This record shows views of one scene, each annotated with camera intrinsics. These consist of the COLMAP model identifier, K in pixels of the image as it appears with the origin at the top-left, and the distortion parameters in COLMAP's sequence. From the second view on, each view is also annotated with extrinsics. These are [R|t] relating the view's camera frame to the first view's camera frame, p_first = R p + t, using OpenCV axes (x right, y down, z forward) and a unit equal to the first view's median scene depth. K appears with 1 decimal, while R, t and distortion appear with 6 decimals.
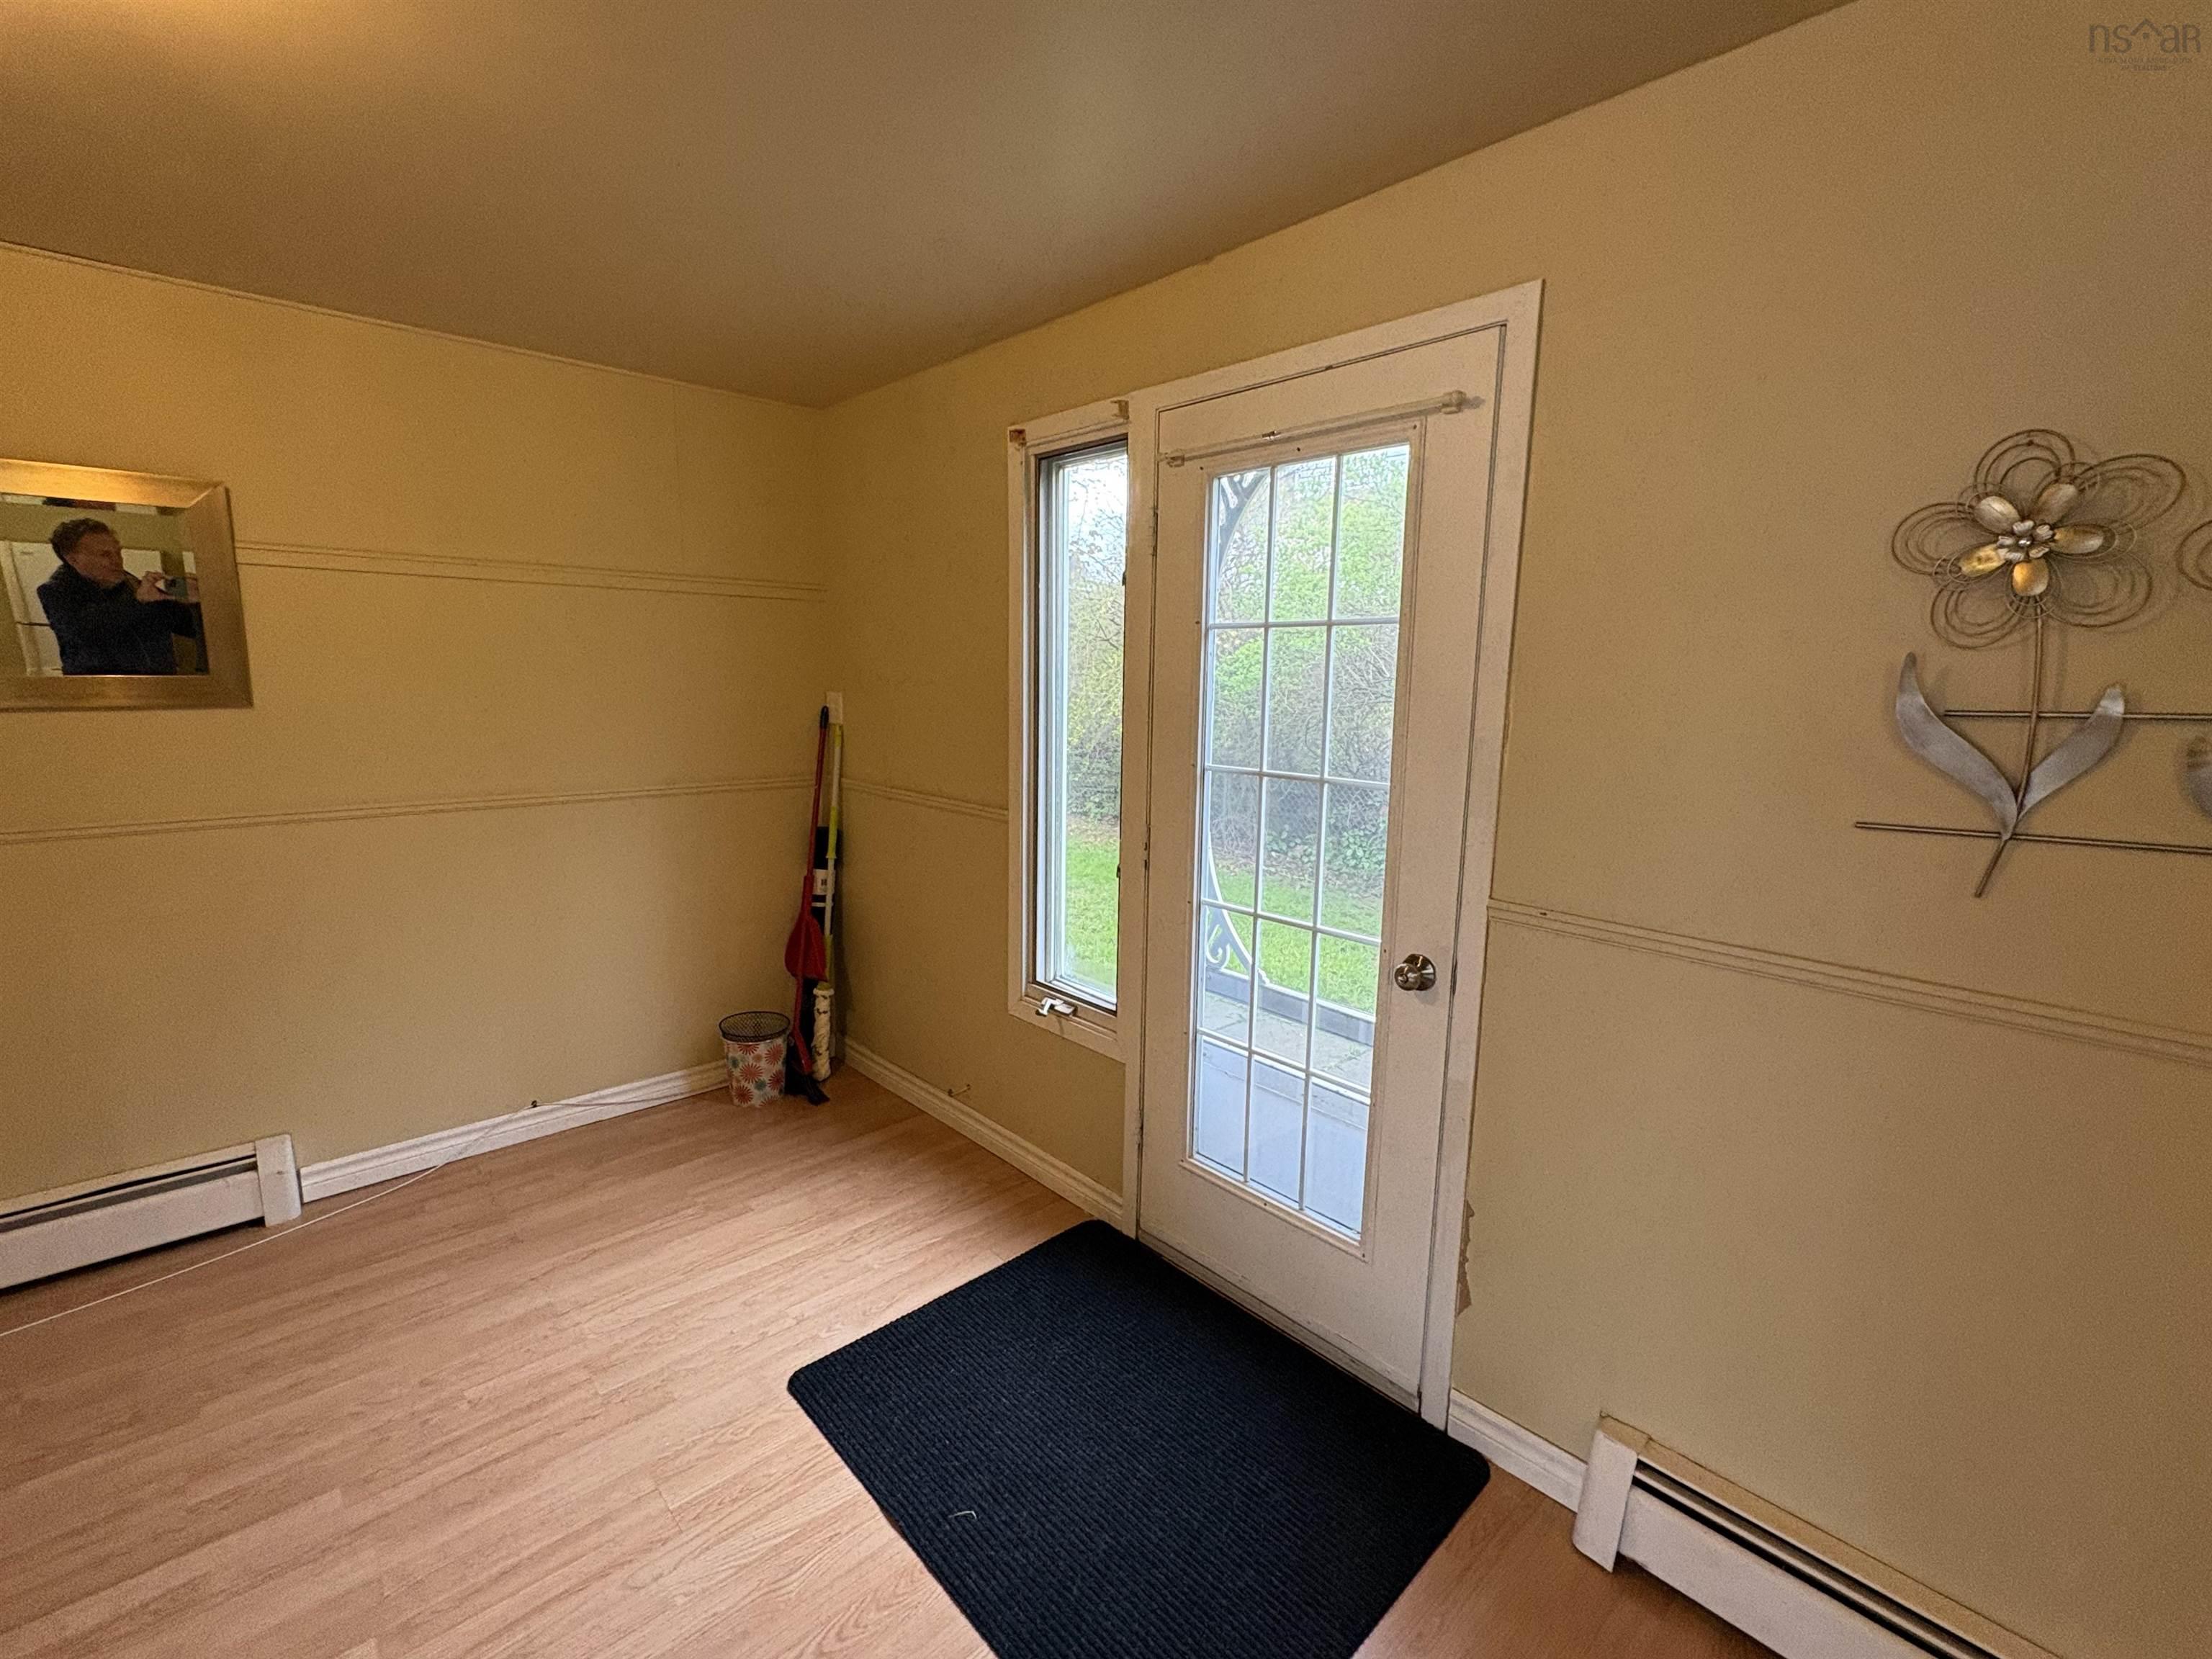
lens RADIAL K [[962.7, 0, 1104.0], [0, 962.7, 824.6], [0, 0, 1]] dist [0.001213, 0.000025]
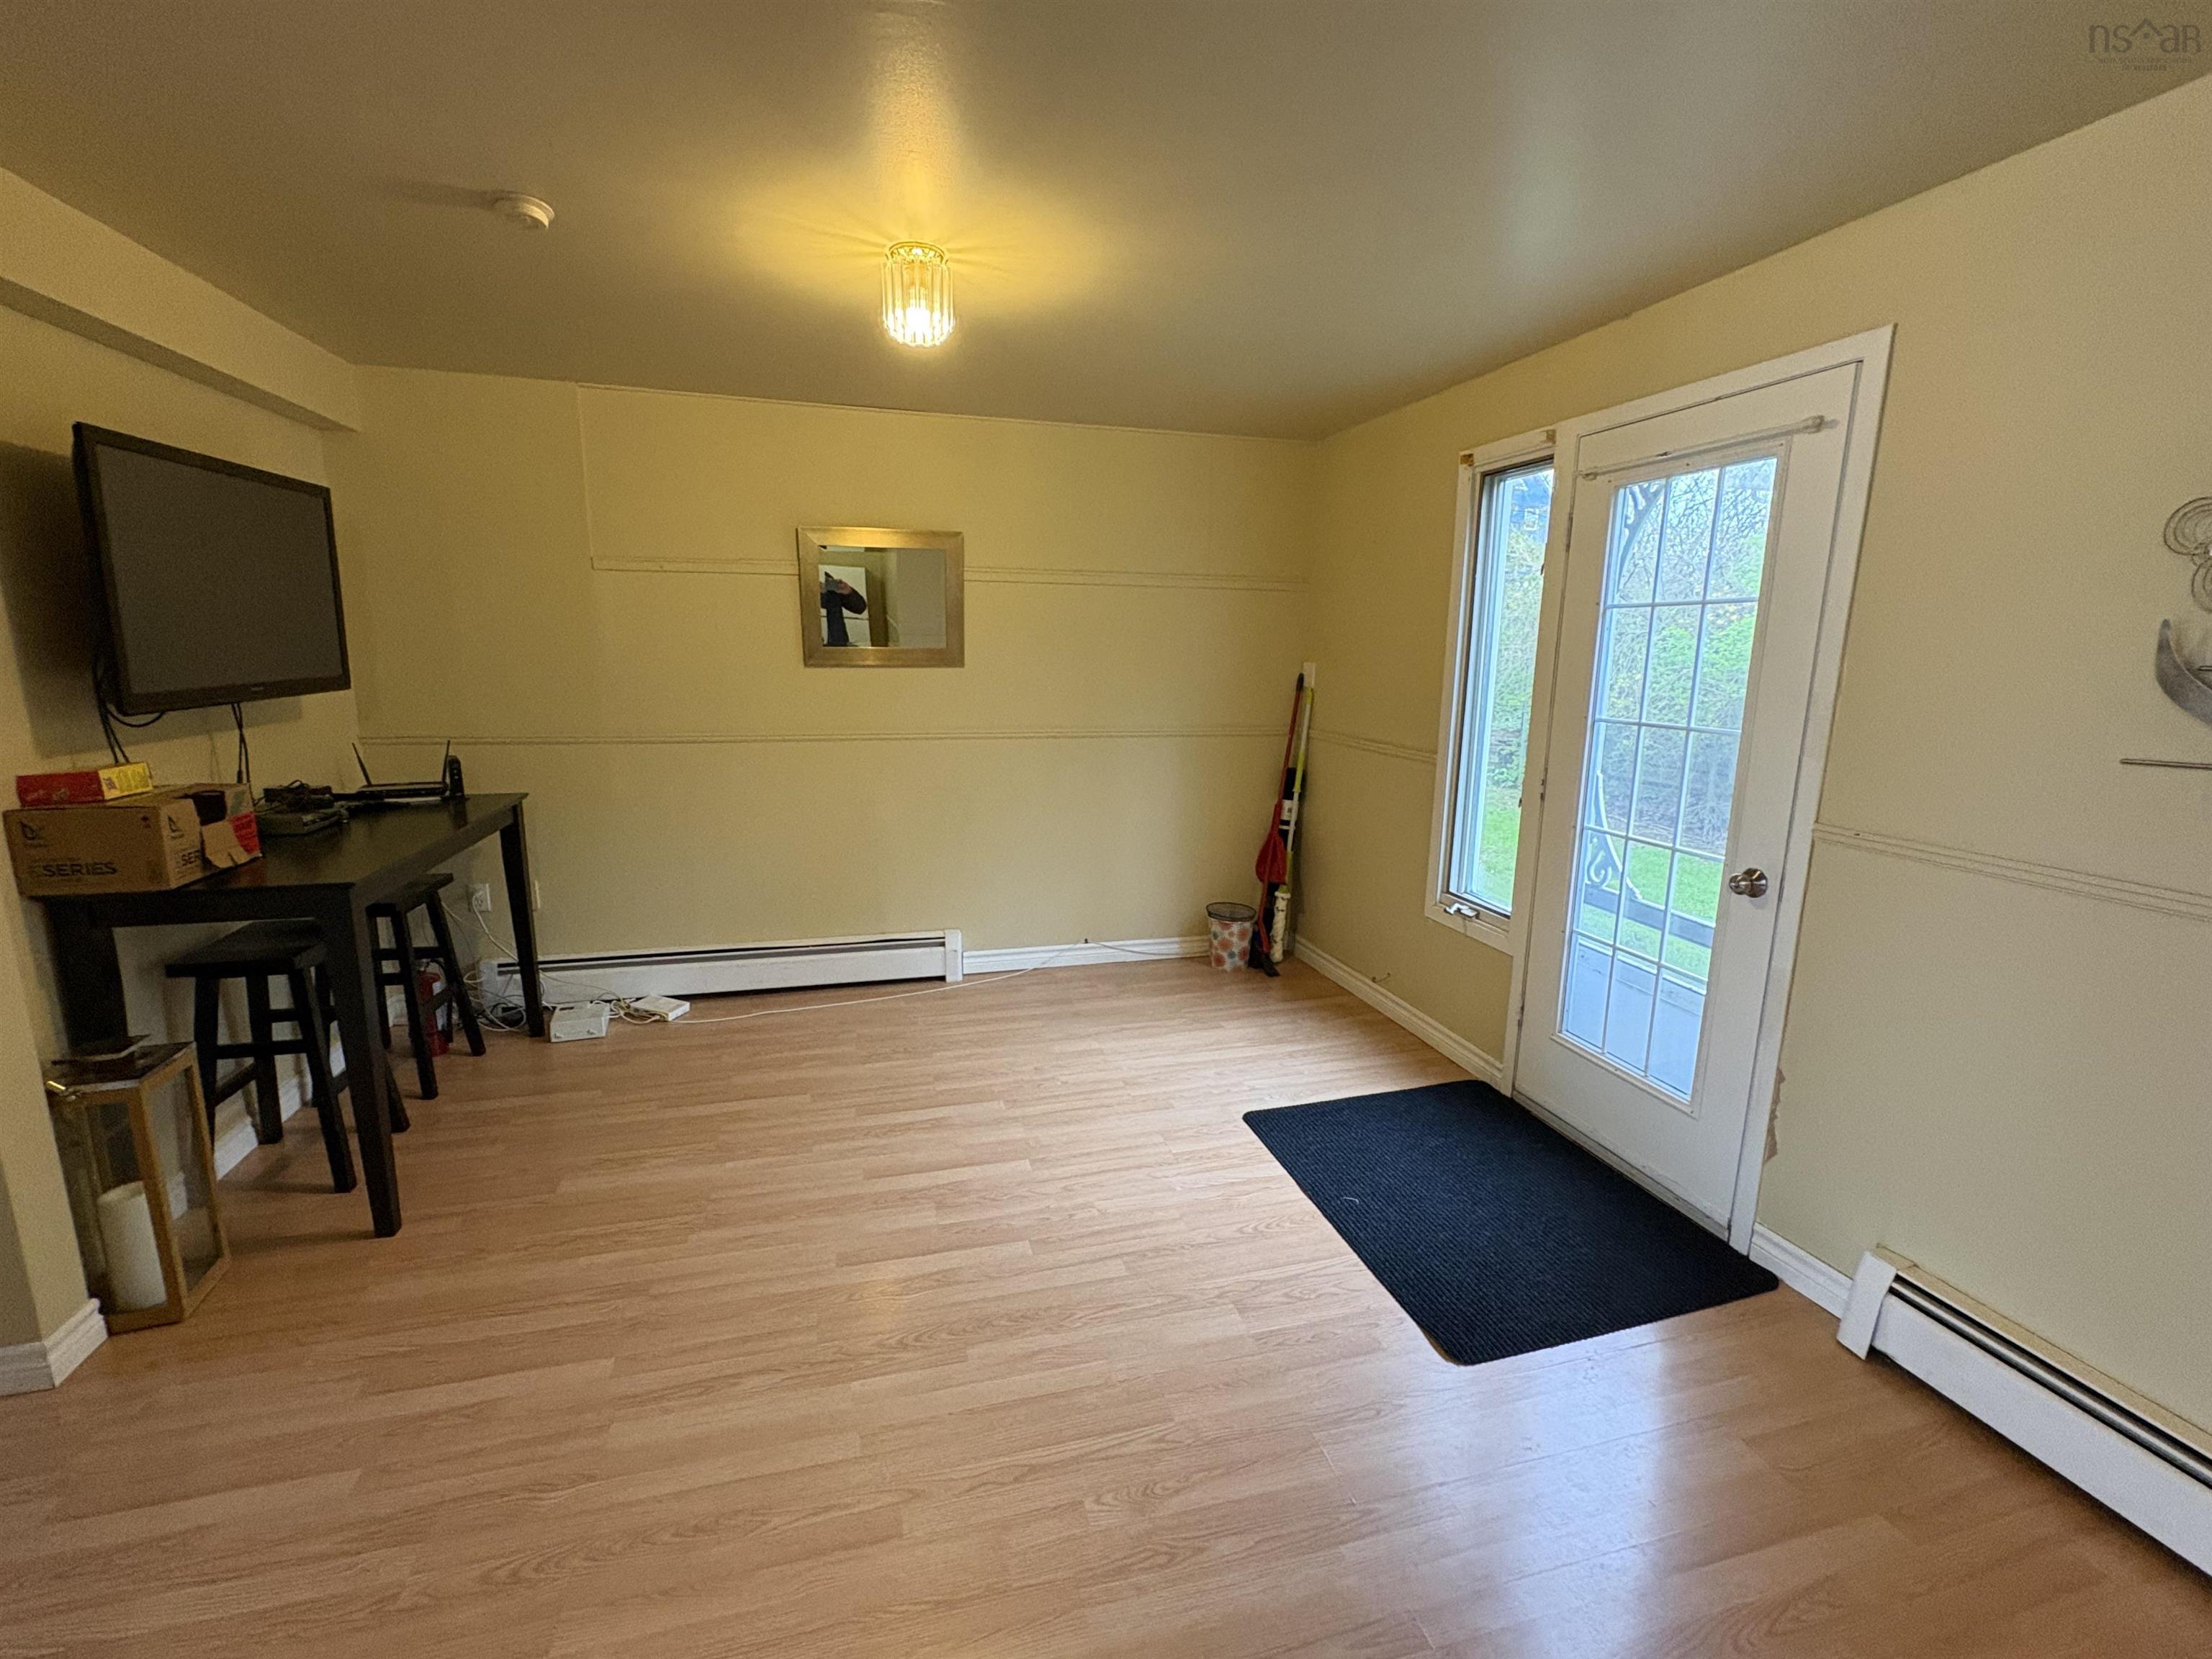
lens RADIAL K [[962.7, 0, 1104.2], [0, 962.7, 825.2], [0, 0, 1]] dist [0.001213, 0.000025]
pose [[0.888019, 0.081791, -0.452474, 0.113775], [-0.072843, 0.996650, 0.037197, 0.077172], [0.454001, -0.000072, 0.891001, -0.403686]]
